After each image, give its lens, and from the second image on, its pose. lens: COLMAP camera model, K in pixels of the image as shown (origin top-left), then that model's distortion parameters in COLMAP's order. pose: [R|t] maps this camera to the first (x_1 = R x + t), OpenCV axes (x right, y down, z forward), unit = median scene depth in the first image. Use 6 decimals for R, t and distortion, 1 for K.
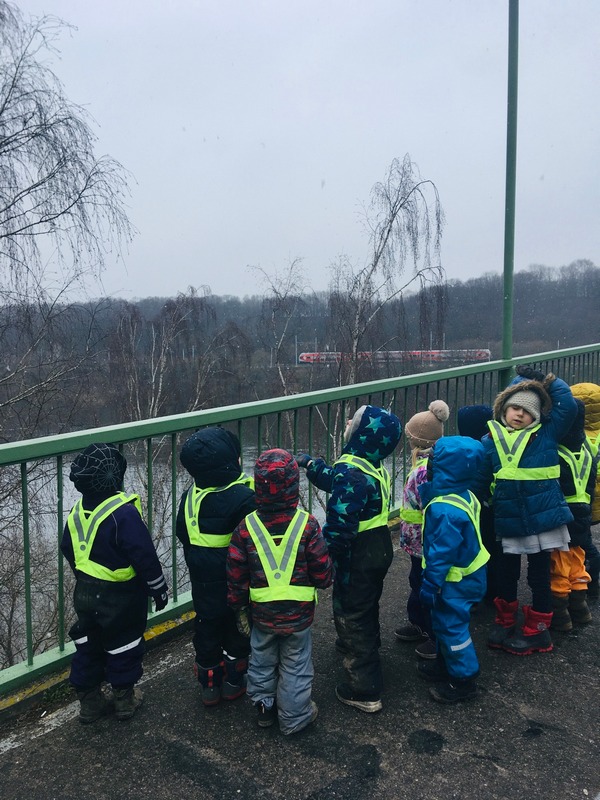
lens RADIAL K [[683.9, 0, 300.0], [0, 683.9, 400.0], [0, 0, 1]] dist [-0.007610, -0.014087]
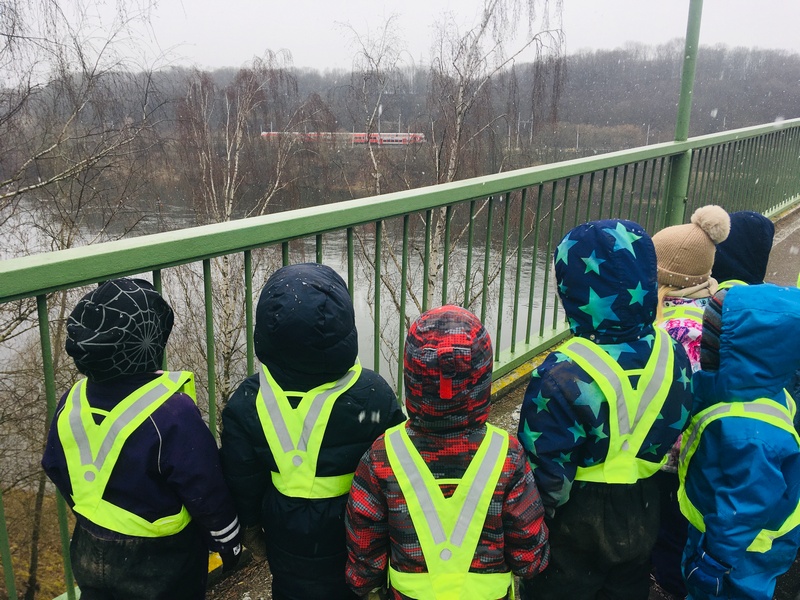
lens RADIAL K [[674.2, 0, 380.4], [0, 674.2, 303.4], [0, 0, 1]] dist [0.109976, -0.204645]
pose [[0.999713, 0.023326, 0.005462, -0.076549], [-0.023923, 0.984035, 0.176362, -0.017603], [-0.001261, -0.176442, 0.984310, 0.444818]]
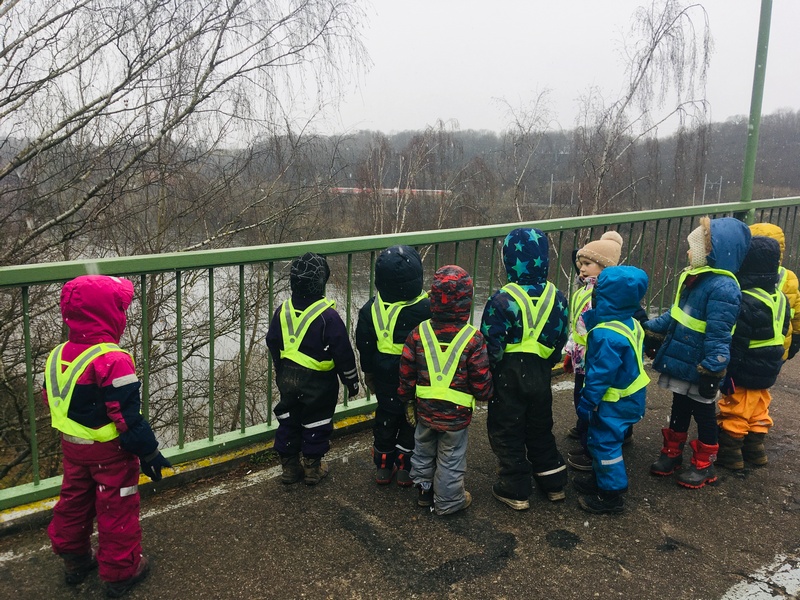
lens RADIAL K [[674.2, 0, 380.4], [0, 674.2, 303.4], [0, 0, 1]] dist [0.109976, -0.204645]
pose [[0.967796, 0.079666, -0.238796, 0.107997], [-0.056025, 0.992976, 0.104212, 0.021901], [0.245421, -0.087478, 0.965462, -0.080188]]
